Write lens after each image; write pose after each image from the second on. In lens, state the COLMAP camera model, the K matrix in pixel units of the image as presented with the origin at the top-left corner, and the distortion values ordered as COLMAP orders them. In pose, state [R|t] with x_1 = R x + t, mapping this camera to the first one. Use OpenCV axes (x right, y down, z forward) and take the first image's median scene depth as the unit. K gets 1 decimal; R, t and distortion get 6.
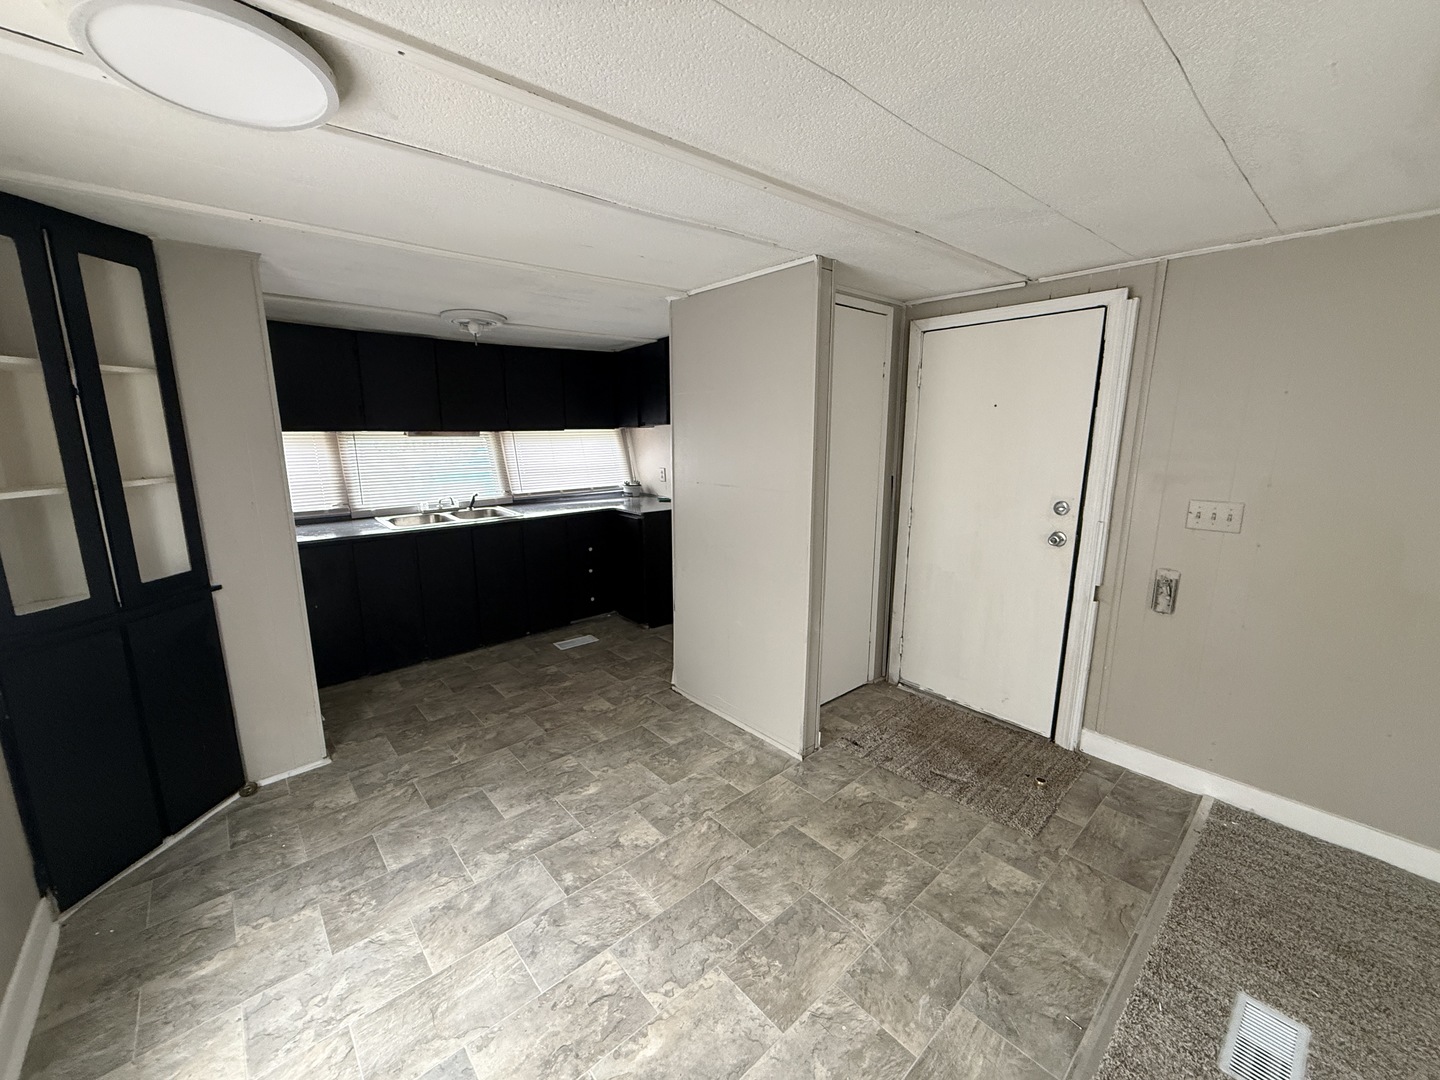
lens RADIAL K [[565.6, 0, 710.2], [0, 565.6, 538.3], [0, 0, 1]] dist [-0.000904, 0.000422]
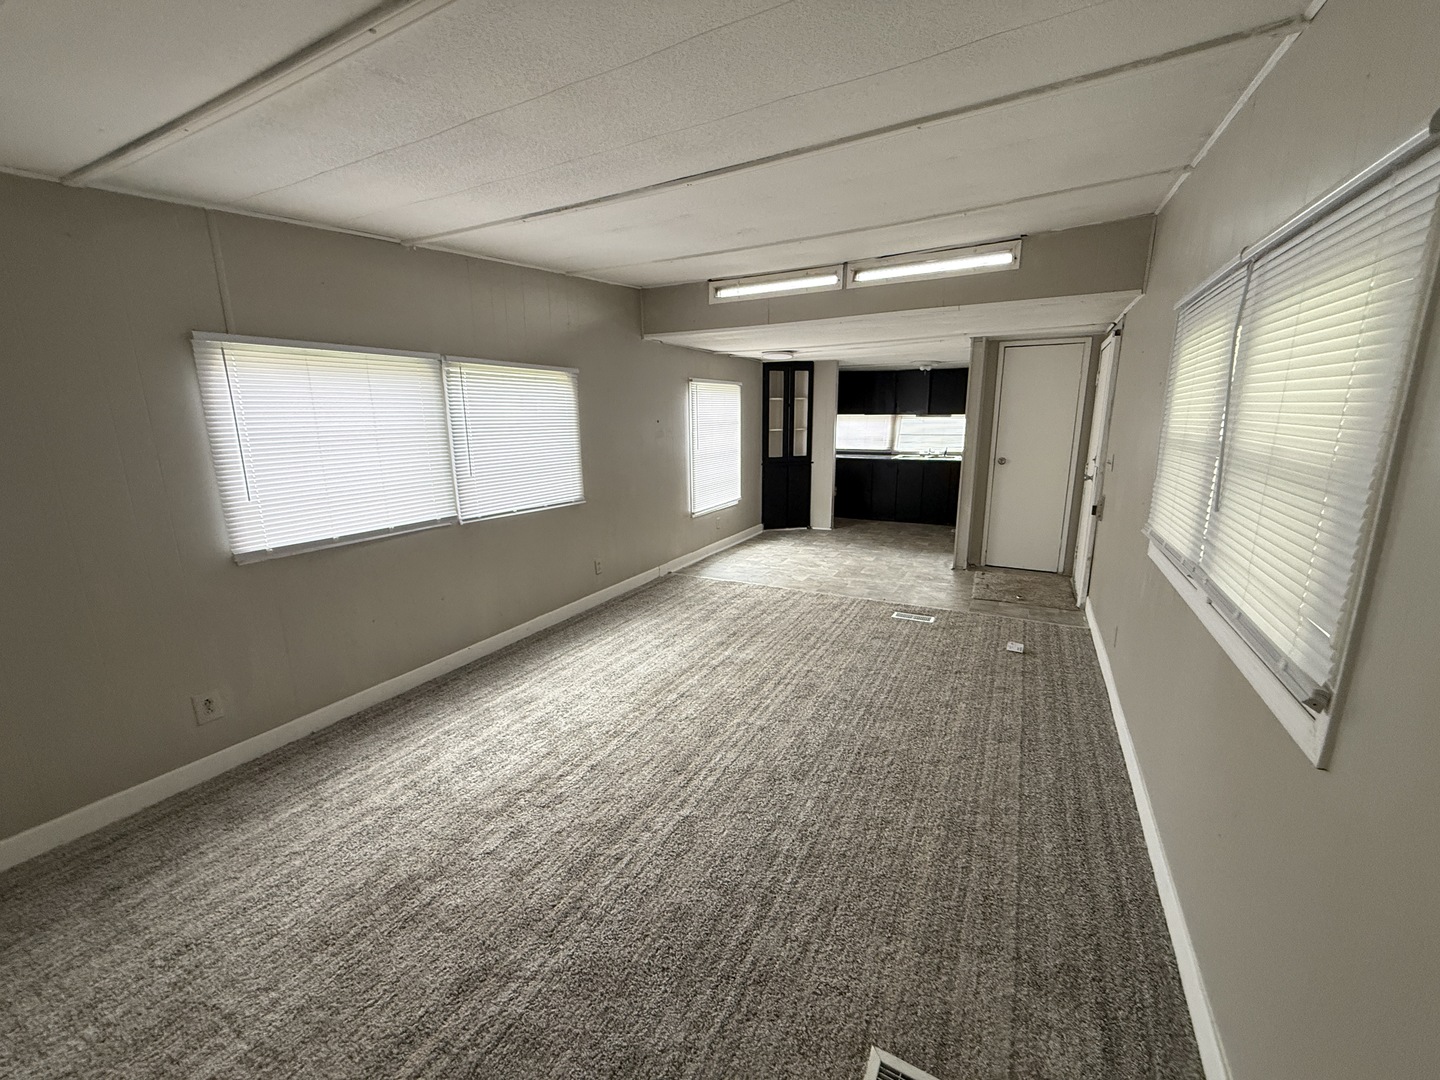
lens RADIAL K [[565.6, 0, 717.0], [0, 565.6, 536.8], [0, 0, 1]] dist [-0.000904, 0.000422]
pose [[0.359913, 0.193124, -0.912779, 2.080378], [-0.168117, 0.975752, 0.140158, 0.144942], [0.917714, 0.103009, 0.383654, -0.751617]]
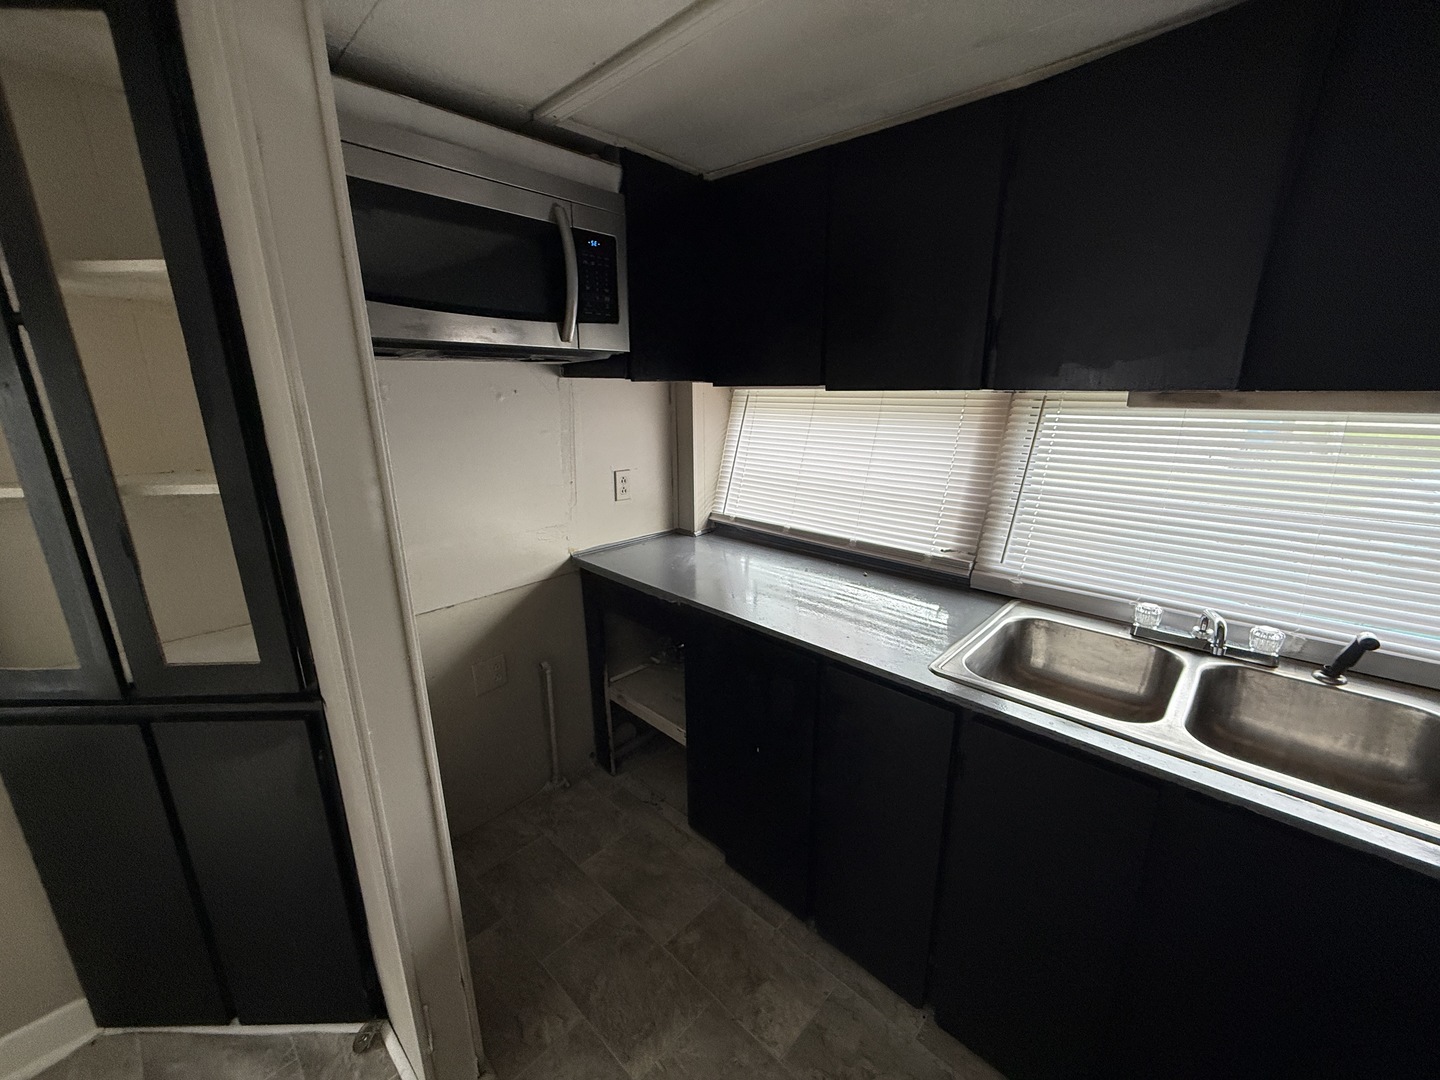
lens RADIAL K [[565.6, 0, 708.4], [0, 565.6, 538.6], [0, 0, 1]] dist [-0.000904, 0.000422]
pose [[0.083820, 0.254667, -0.963389, -0.398310], [-0.182744, 0.954323, 0.236371, -0.245940], [0.979581, 0.156241, 0.126531, 1.288550]]
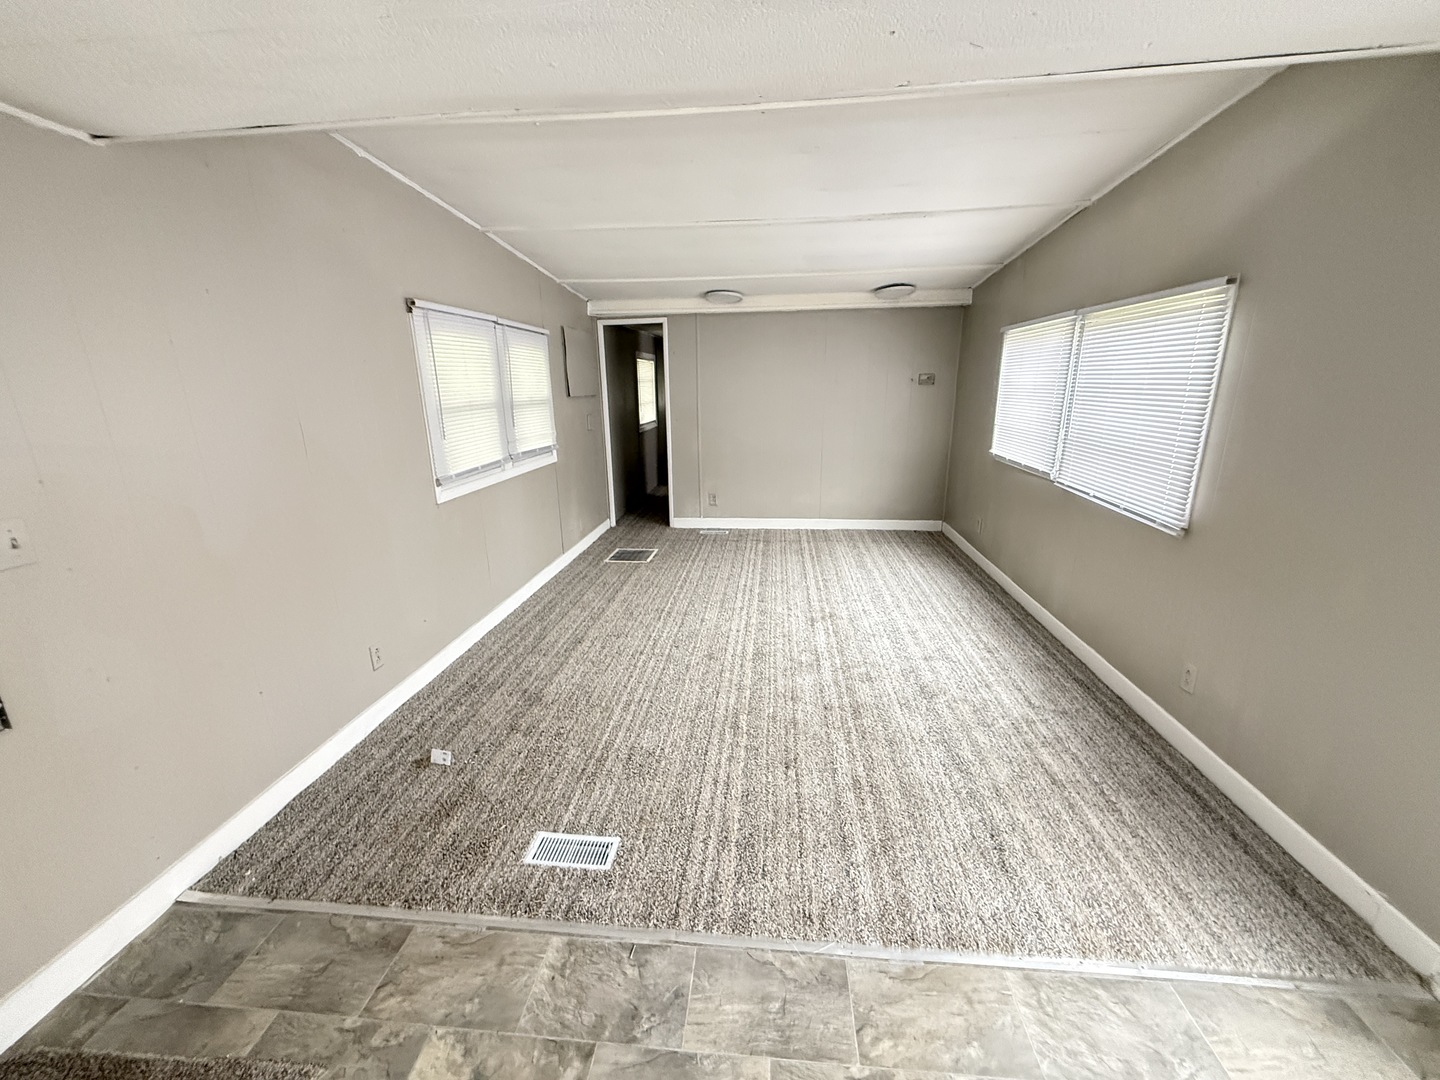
lens RADIAL K [[565.6, 0, 717.1], [0, 565.6, 541.7], [0, 0, 1]] dist [-0.000904, 0.000422]
pose [[-0.687093, -0.182784, 0.703202, -0.050253], [0.159637, 0.906211, 0.391532, -0.157490], [-0.708815, 0.381276, -0.593472, 0.801078]]
